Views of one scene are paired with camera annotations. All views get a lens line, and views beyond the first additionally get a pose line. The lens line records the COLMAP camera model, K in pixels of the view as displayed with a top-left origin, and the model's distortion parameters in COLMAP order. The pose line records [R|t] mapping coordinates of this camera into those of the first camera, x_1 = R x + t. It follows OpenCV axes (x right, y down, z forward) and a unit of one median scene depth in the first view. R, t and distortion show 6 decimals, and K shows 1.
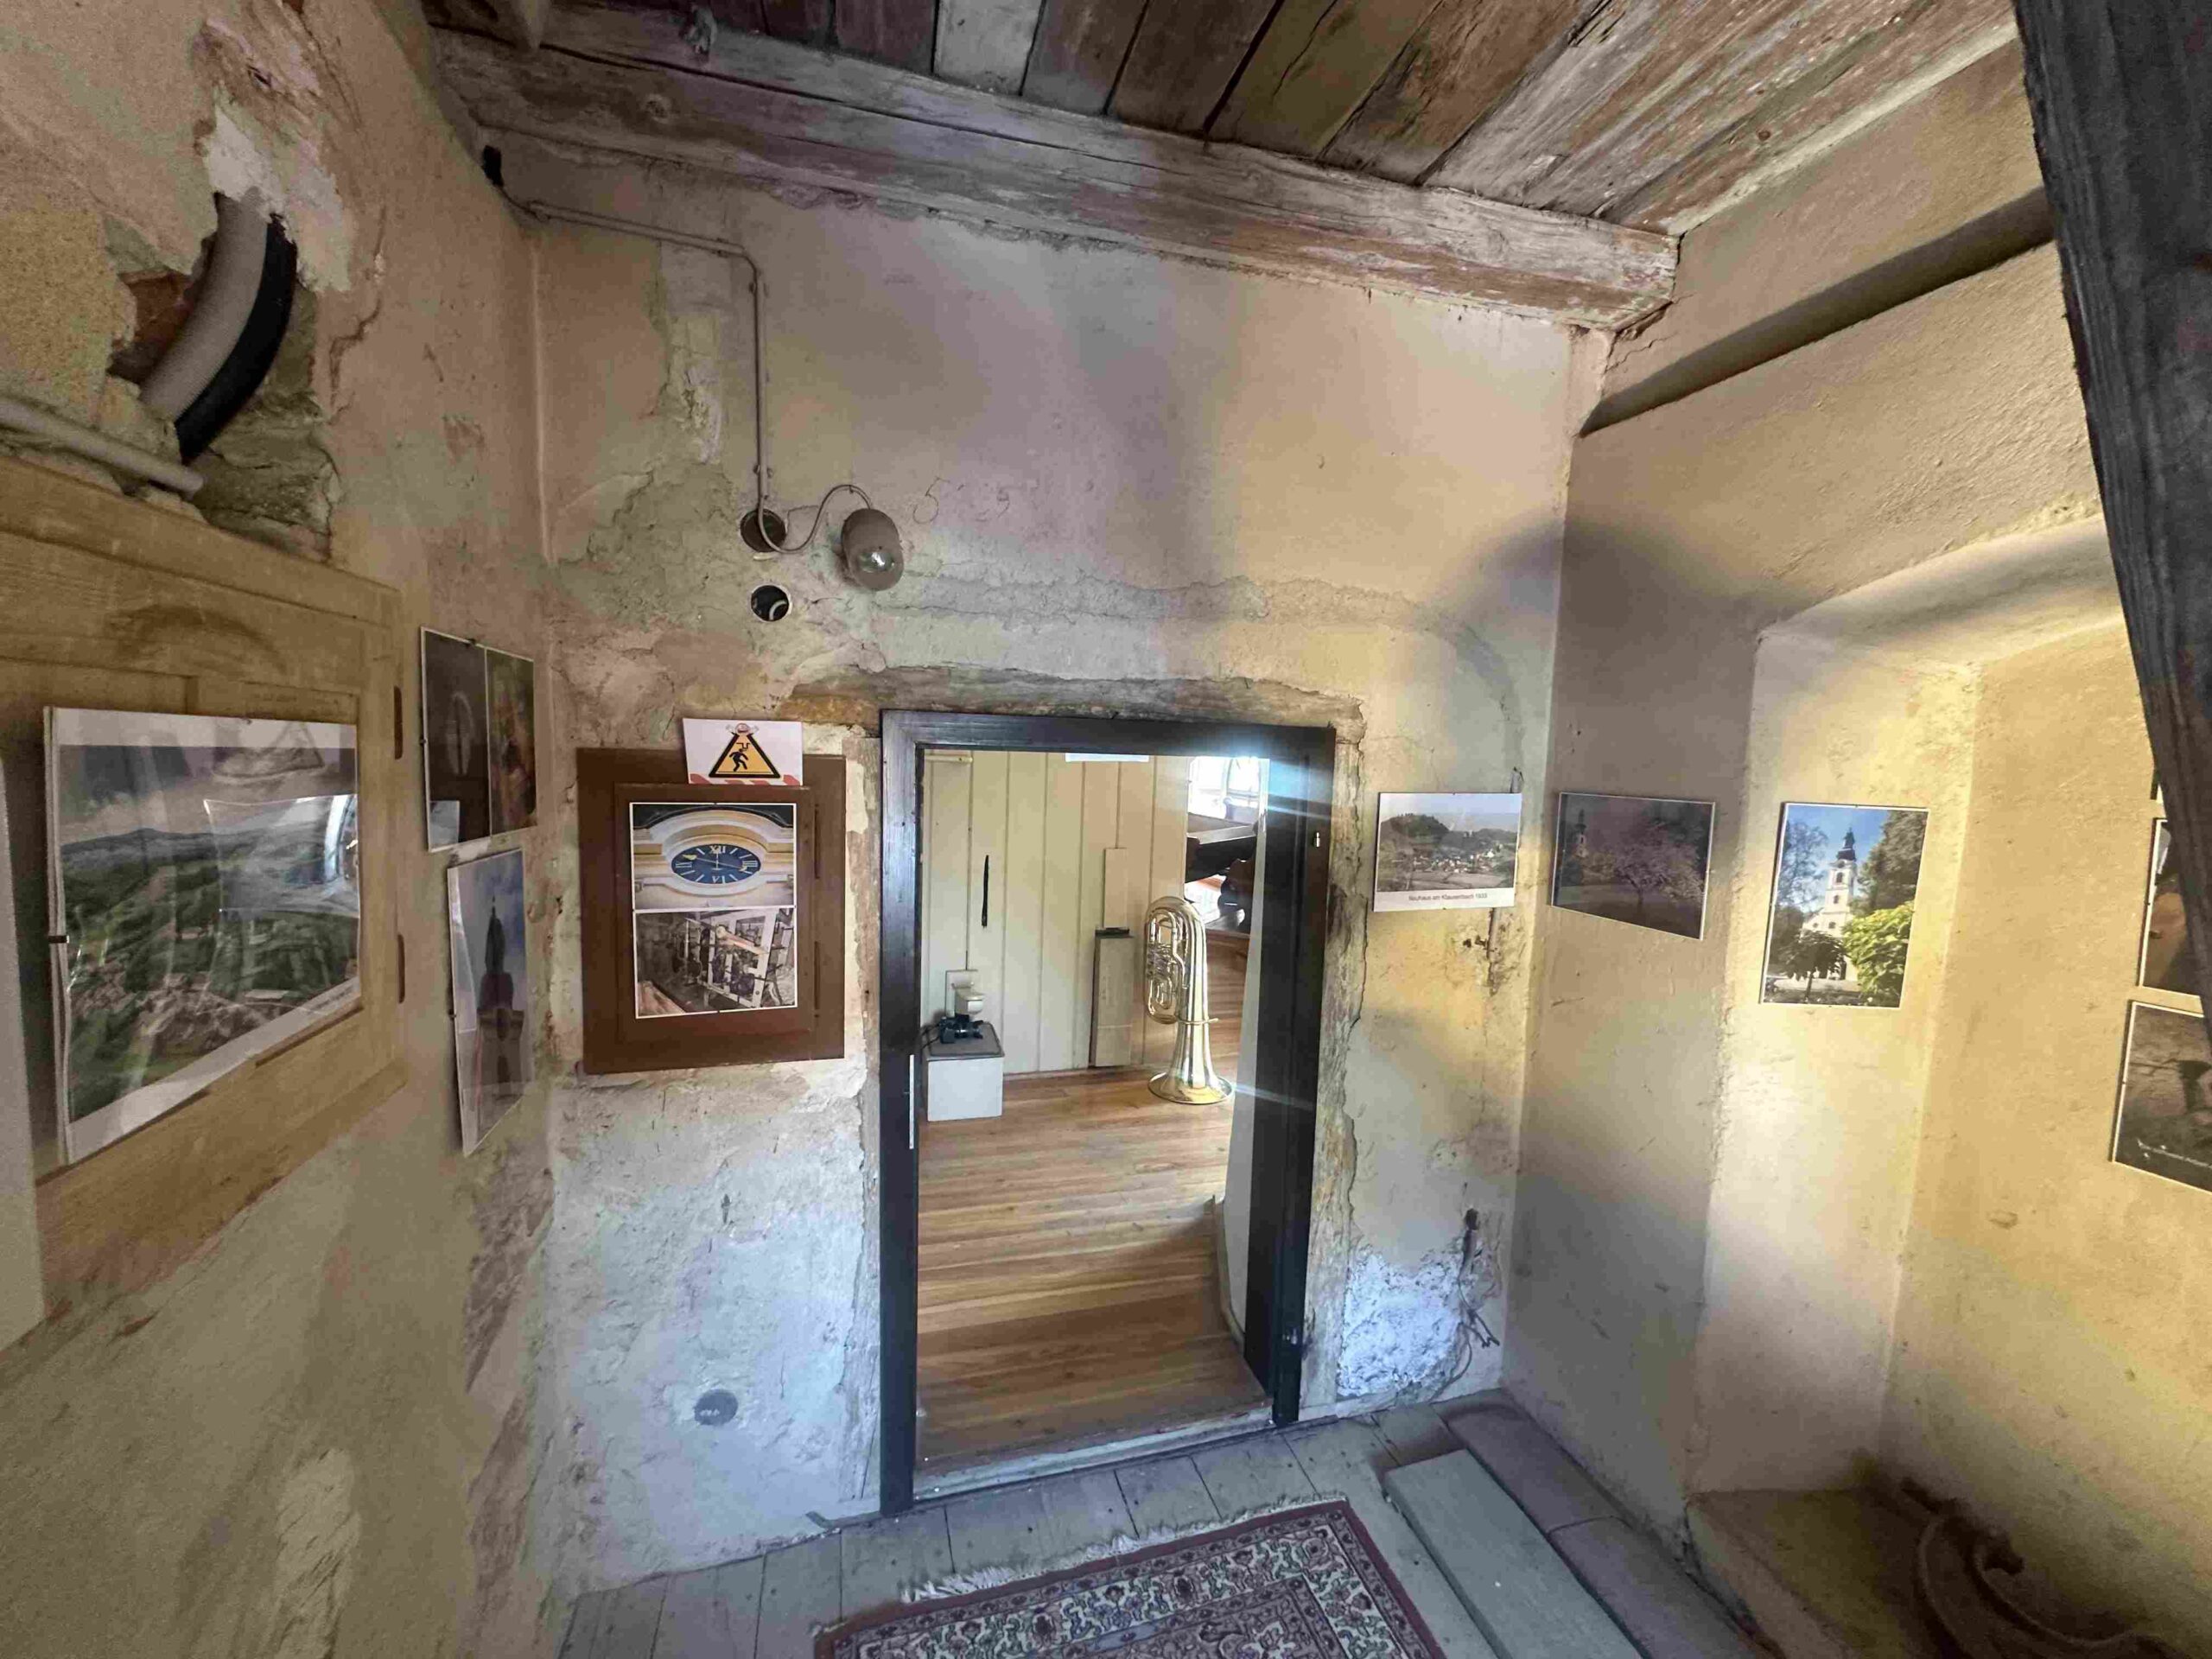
lens RADIAL K [[892.6, 0, 1076.9], [0, 892.6, 833.1], [0, 0, 1]] dist [-0.002913, -0.000332]
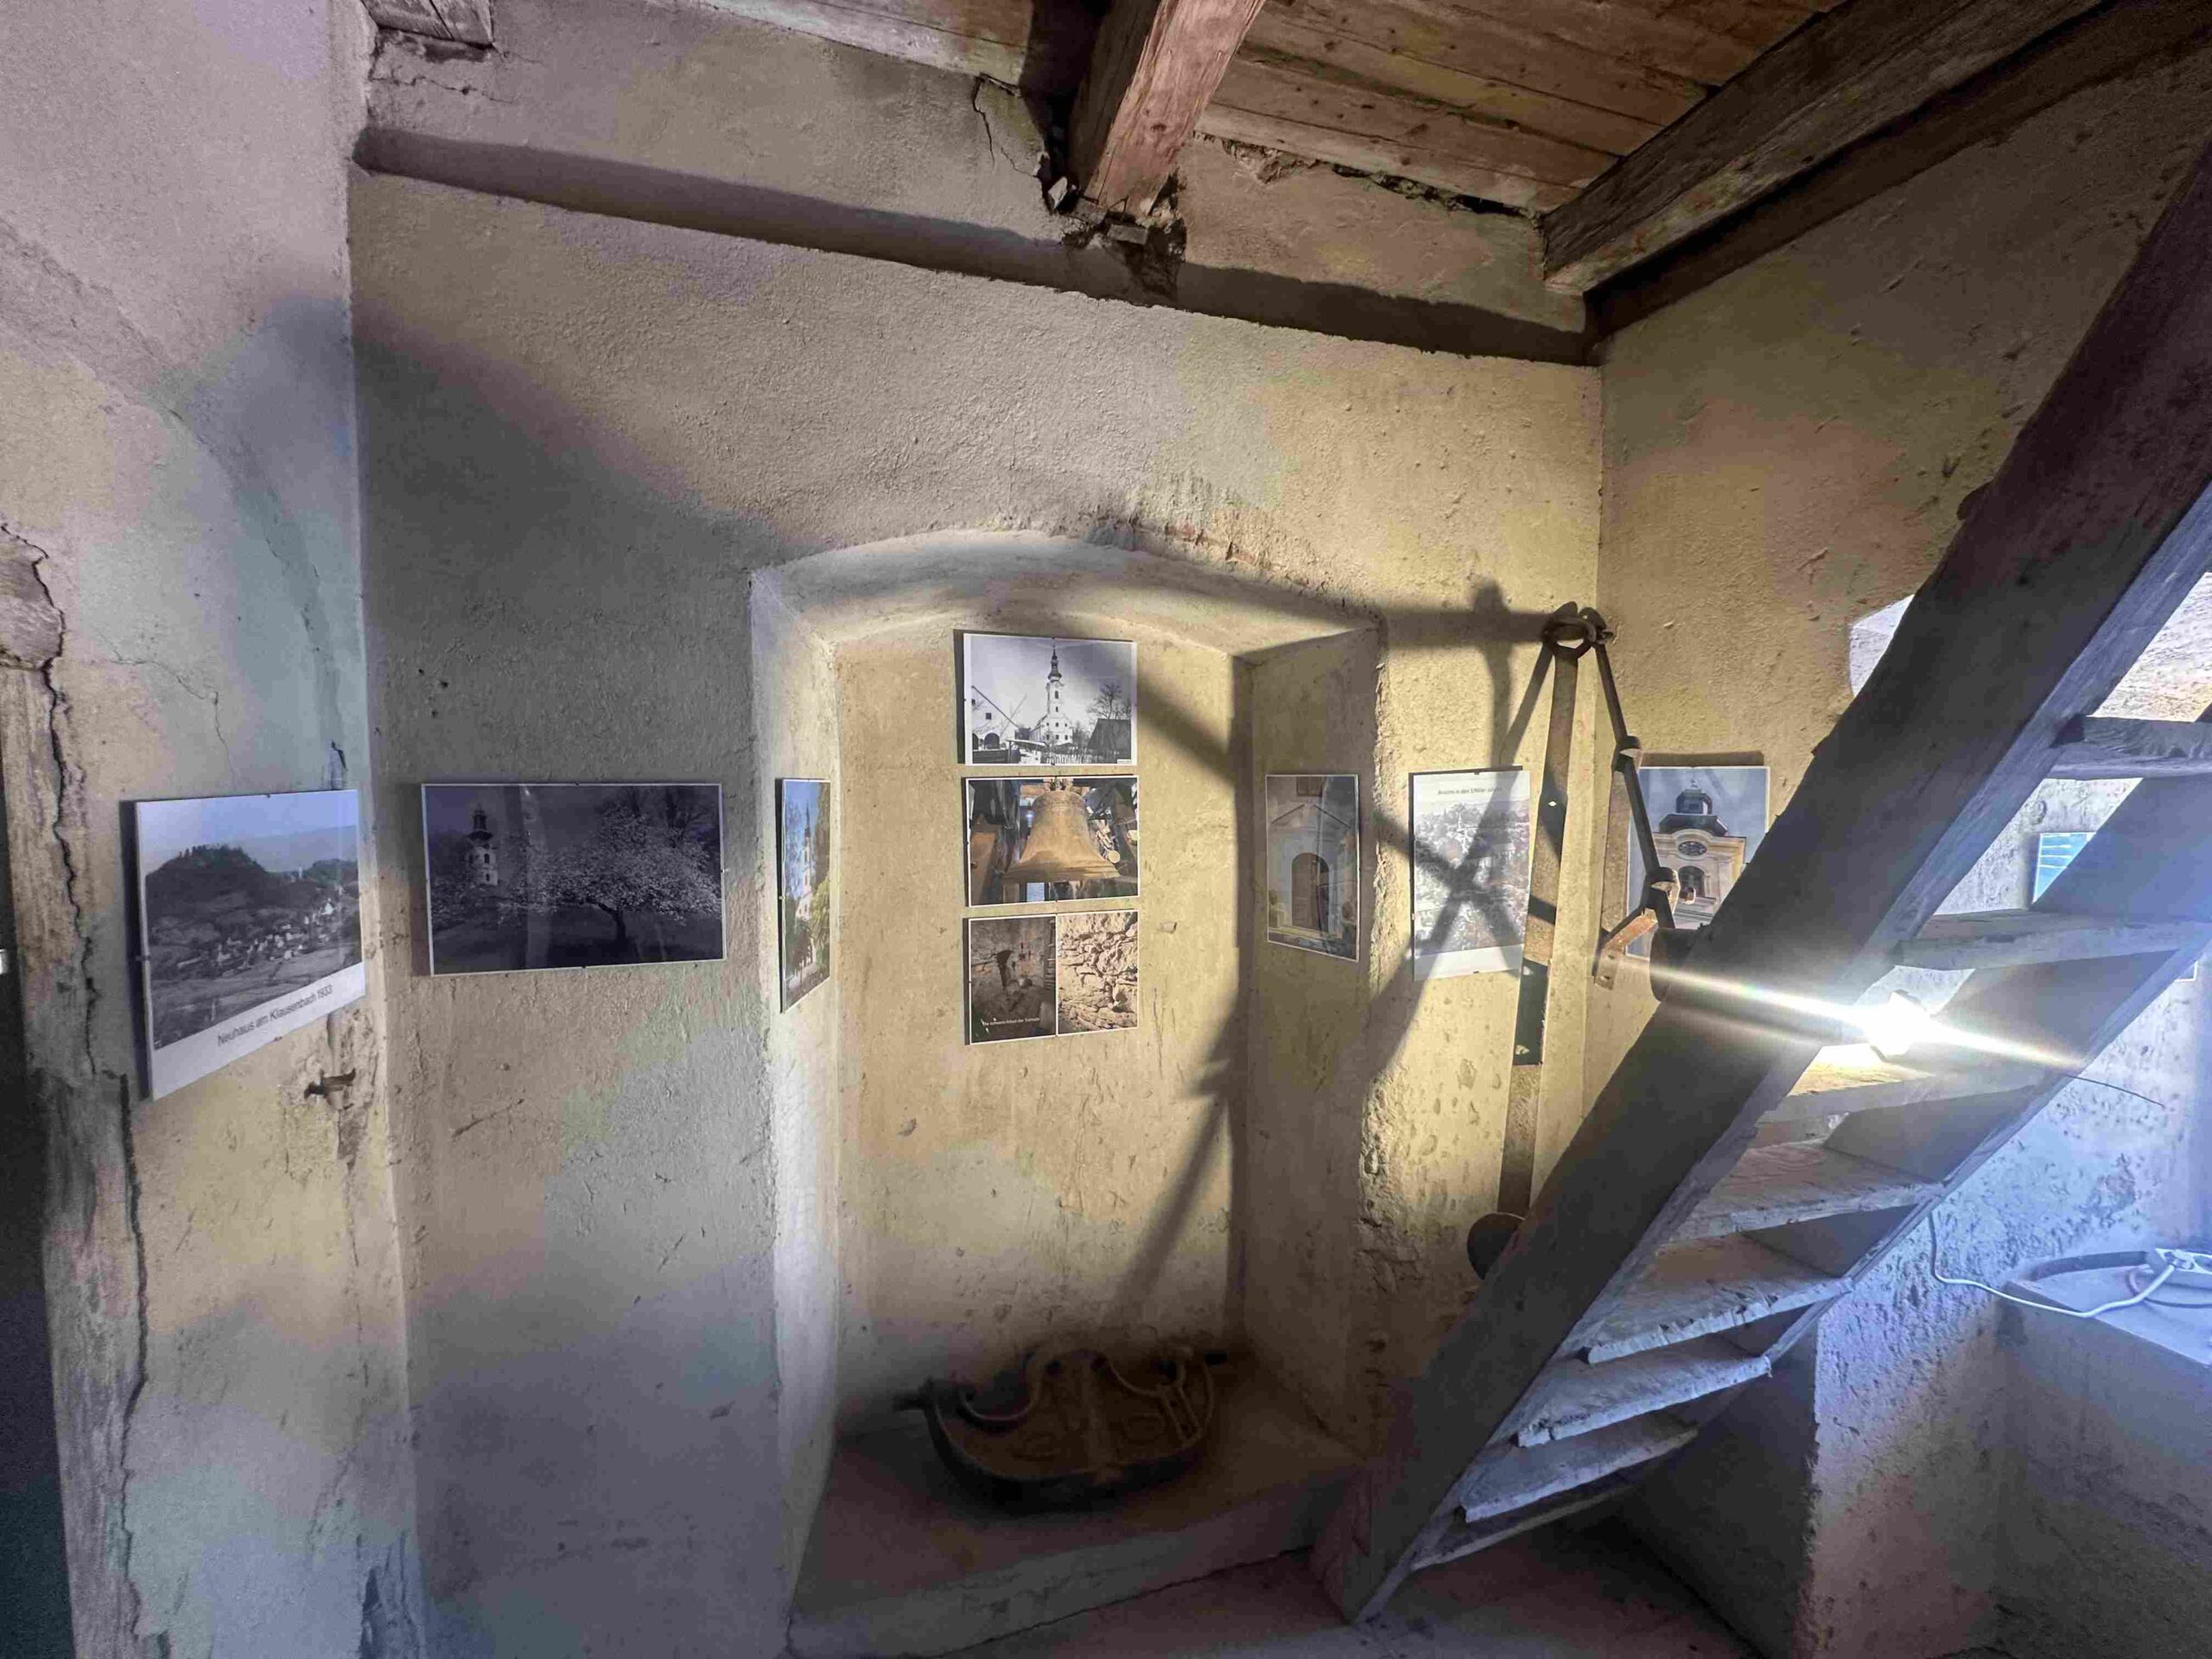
lens RADIAL K [[892.6, 0, 1076.9], [0, 892.6, 833.1], [0, 0, 1]] dist [-0.002913, -0.000332]
pose [[-0.060533, -0.092476, 0.993873, -0.091222], [0.088225, 0.991307, 0.097611, -0.040263], [-0.994260, 0.093593, -0.051848, 0.745389]]
